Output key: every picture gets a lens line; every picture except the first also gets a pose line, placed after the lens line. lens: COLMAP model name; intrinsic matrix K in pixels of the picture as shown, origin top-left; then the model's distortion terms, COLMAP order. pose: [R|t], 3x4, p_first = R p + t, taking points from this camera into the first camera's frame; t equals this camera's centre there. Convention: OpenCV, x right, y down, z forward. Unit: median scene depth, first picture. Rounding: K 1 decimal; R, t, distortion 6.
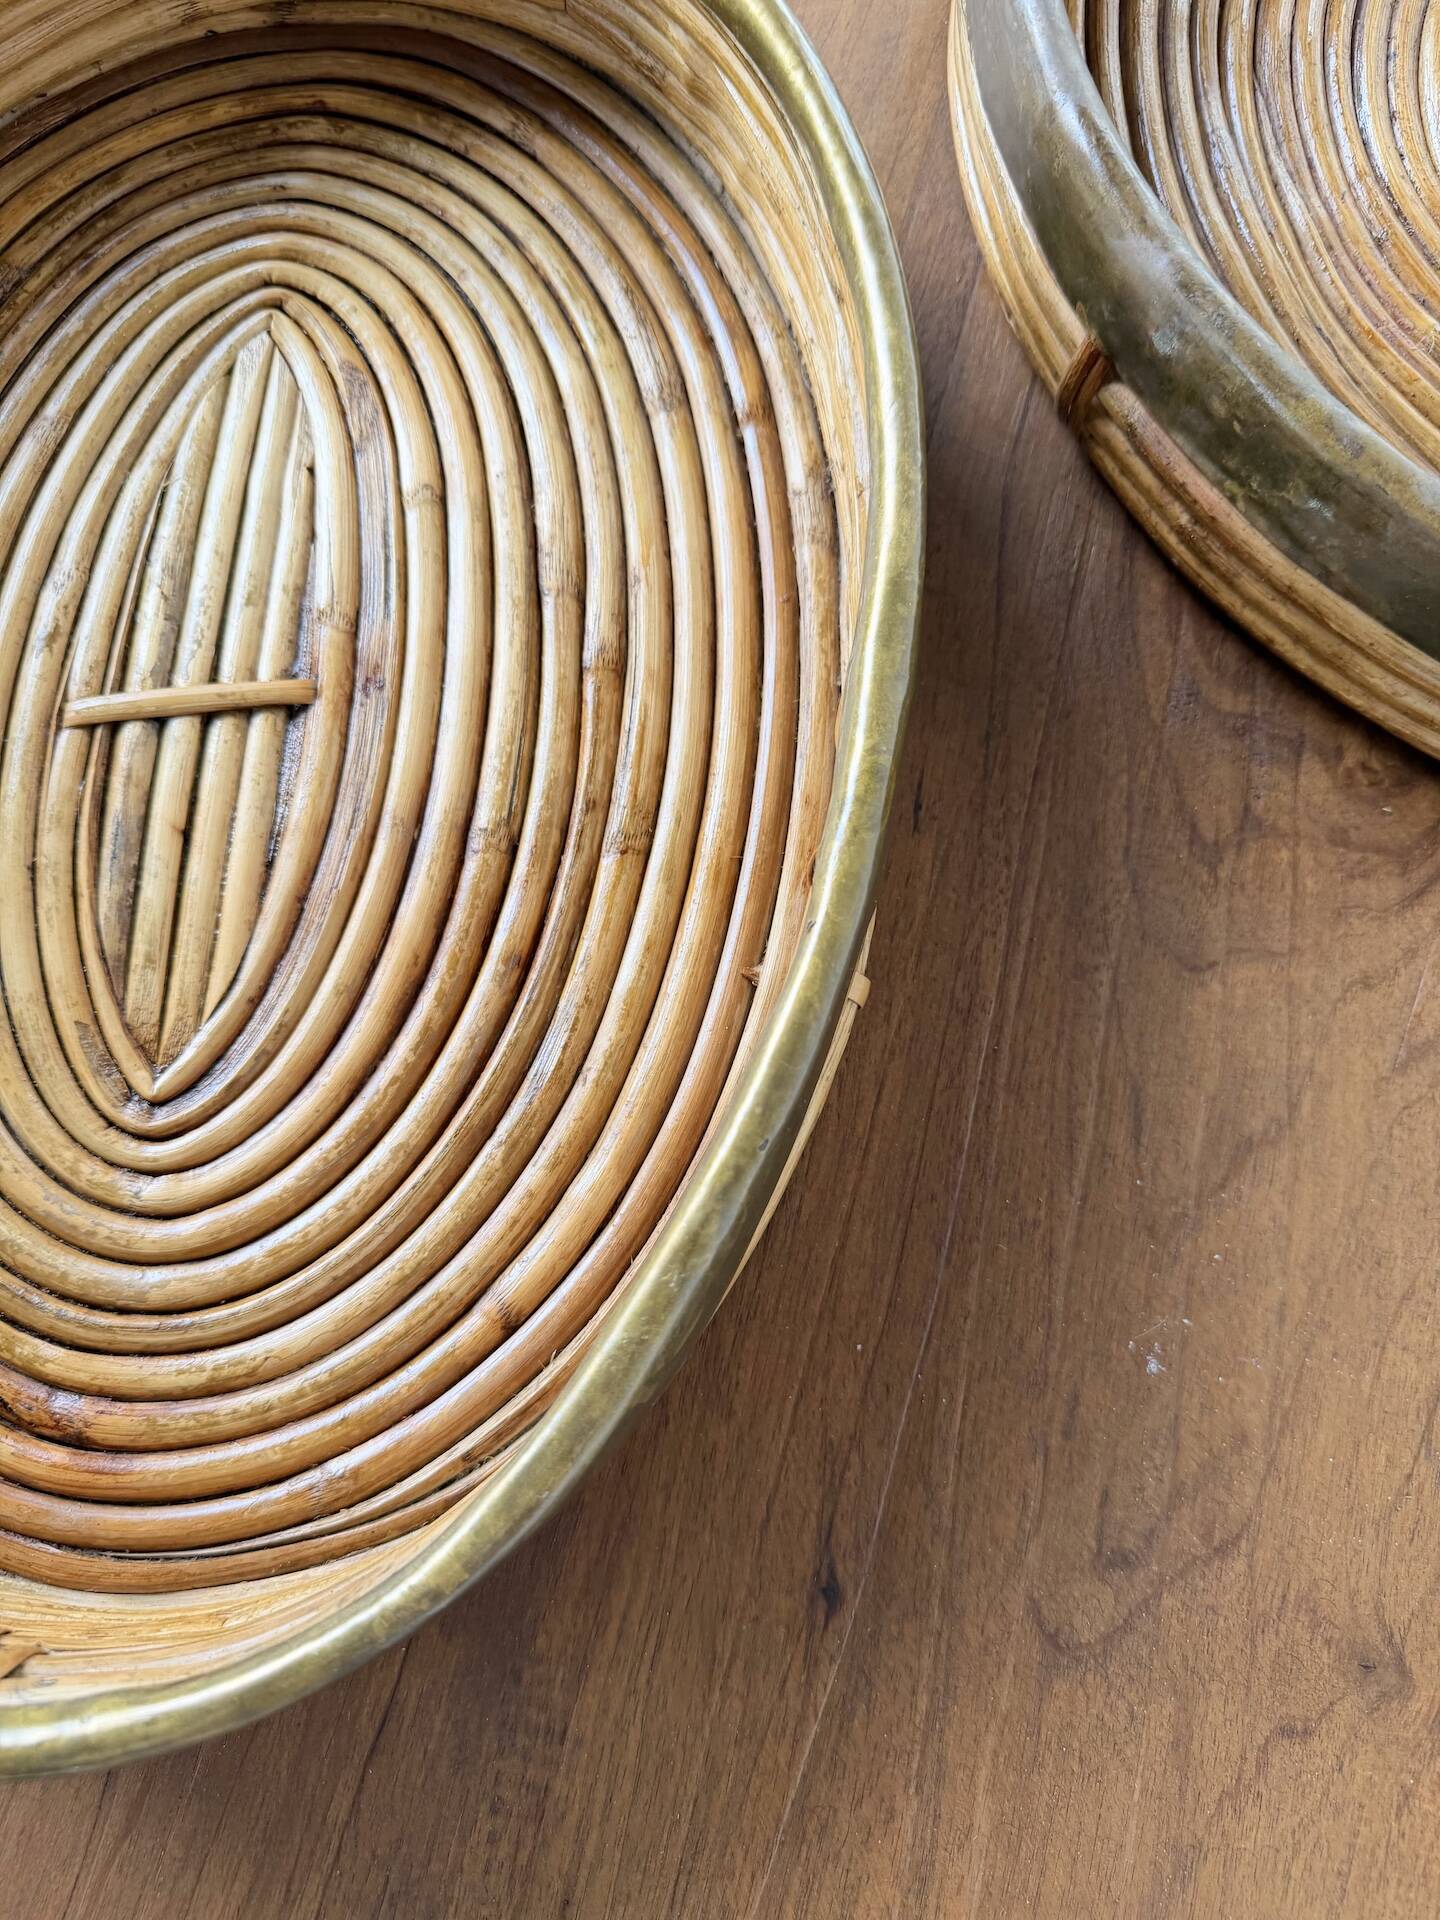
lens RADIAL K [[1375.9, 0, 705.3], [0, 1375.9, 967.9], [0, 0, 1]] dist [0.026047, -0.050687]
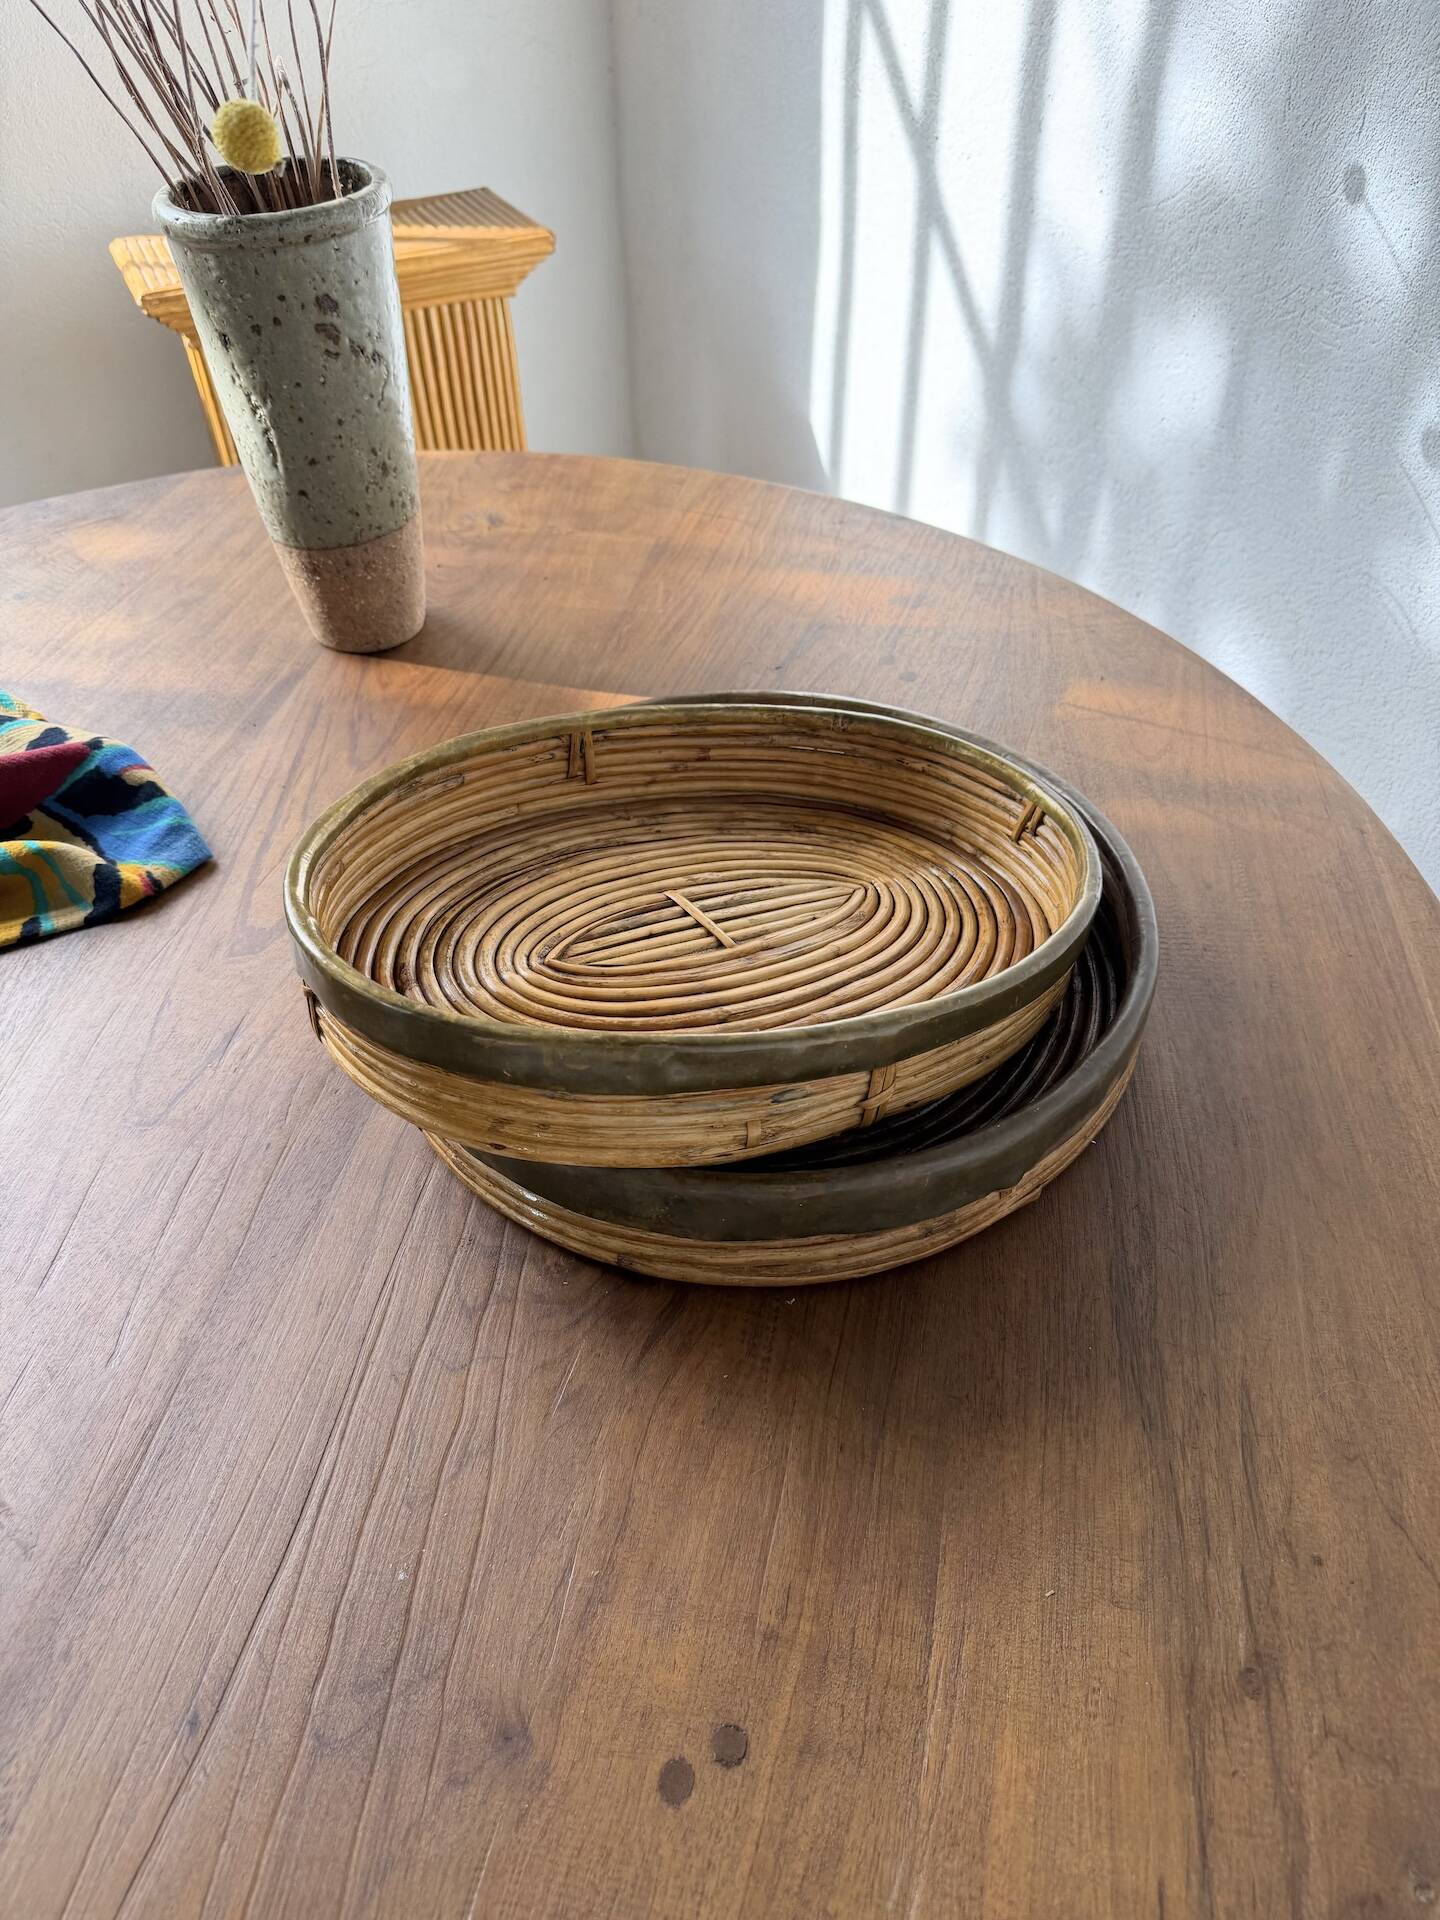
lens RADIAL K [[1365.7, 0, 729.2], [0, 1365.7, 960.5], [0, 0, 1]] dist [0.033572, -0.053149]
pose [[0.996029, -0.063089, 0.062814, 0.665022], [0.087853, 0.810740, -0.578776, 0.689488], [-0.014412, 0.581996, 0.813064, -0.885554]]
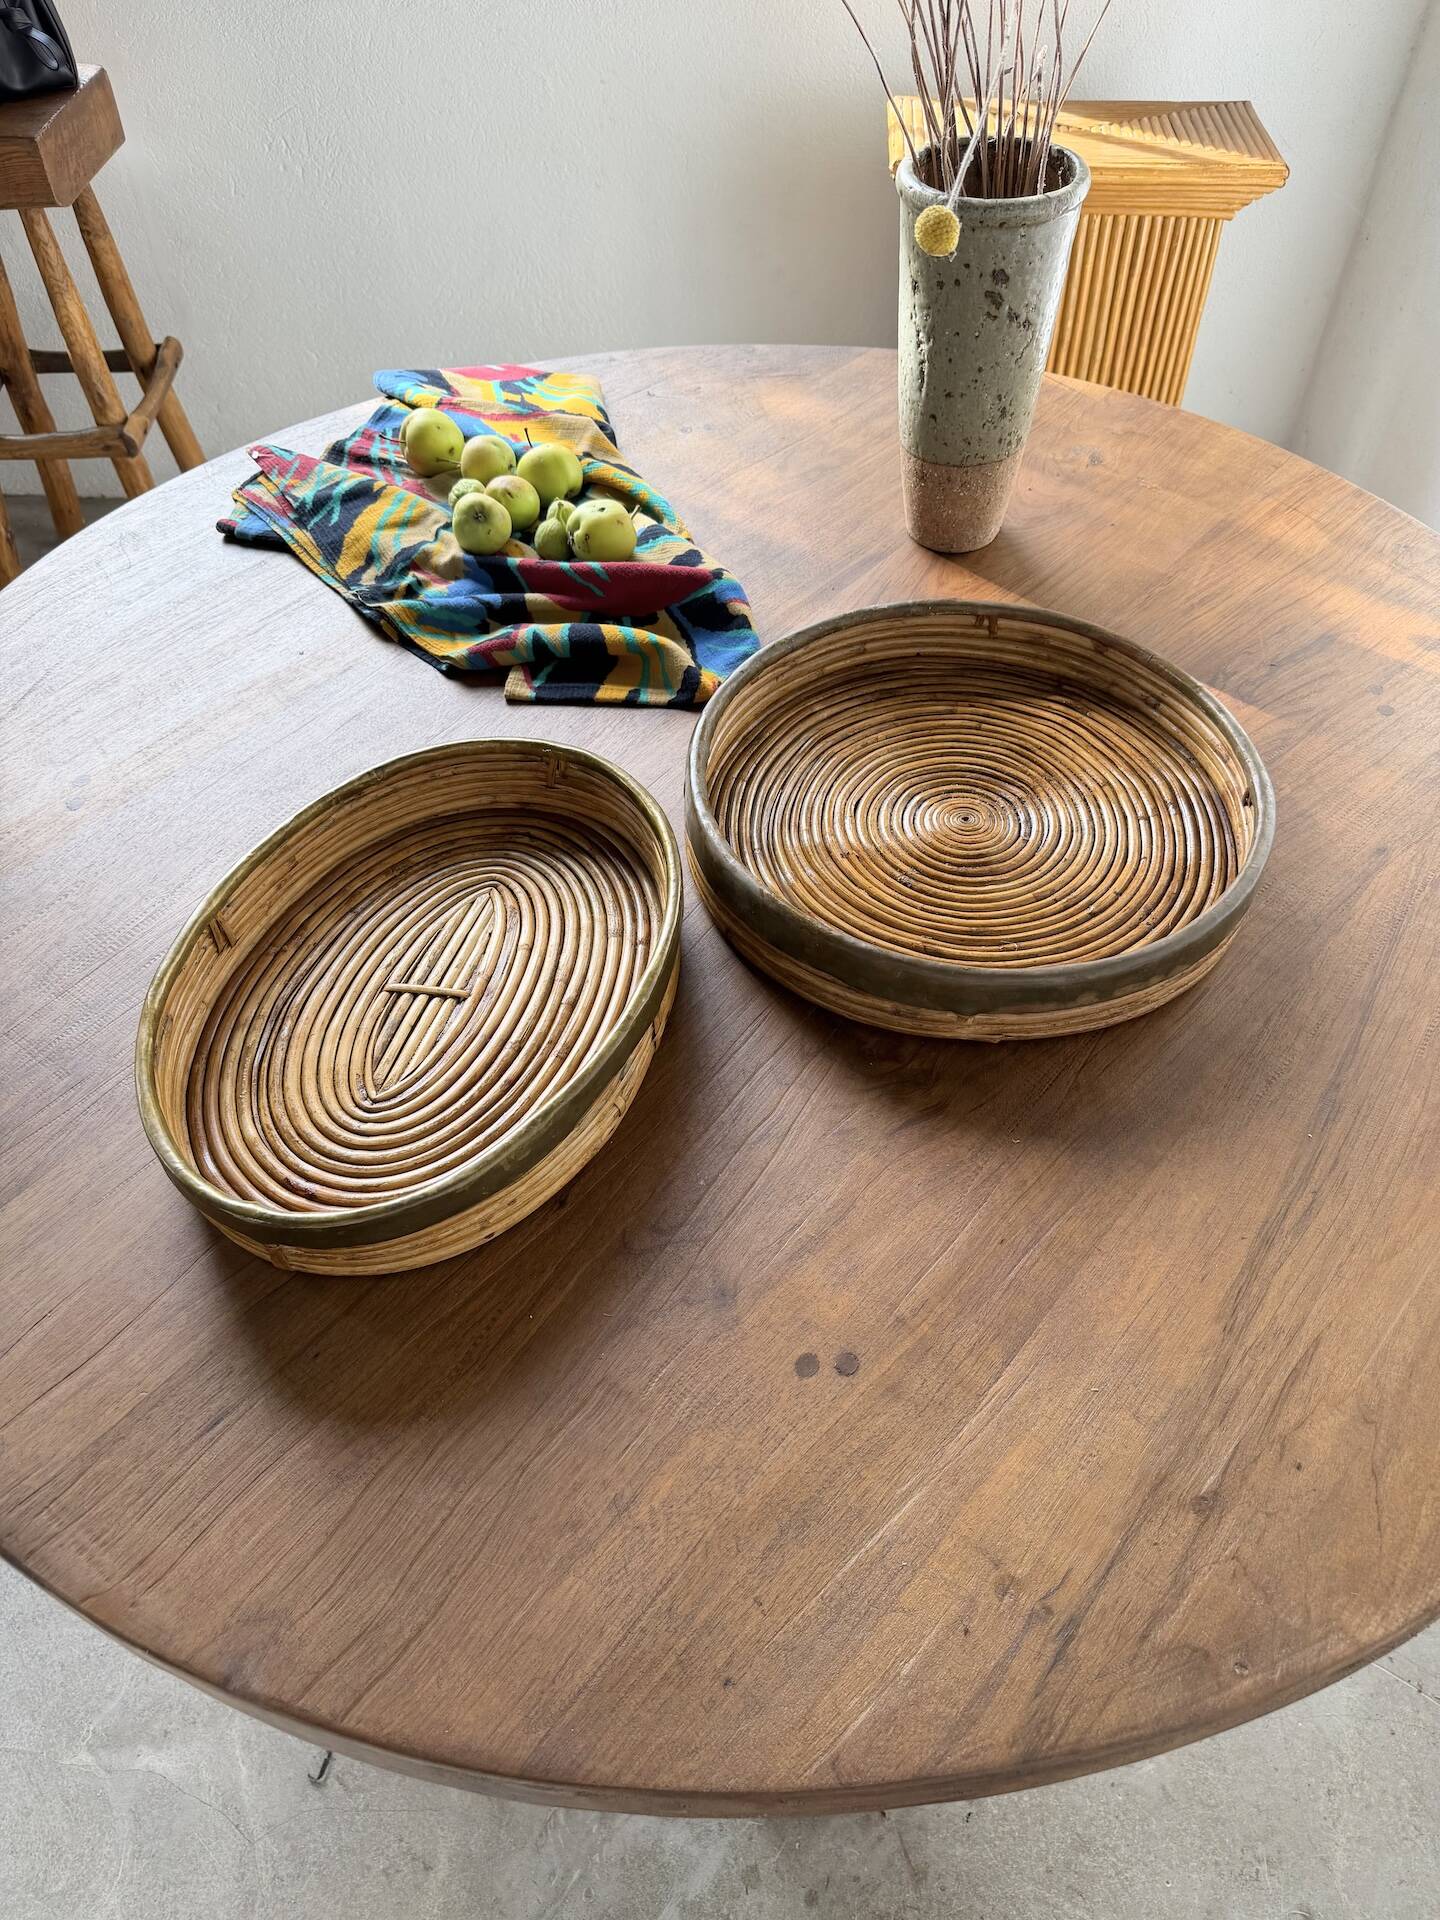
lens RADIAL K [[1375.9, 0, 729.3], [0, 1375.9, 978.2], [0, 0, 1]] dist [0.026047, -0.050687]
pose [[0.912037, 0.311362, -0.266911, 0.955311], [-0.401325, 0.811576, -0.424597, 1.072979], [0.084415, 0.494367, 0.865145, -1.551667]]
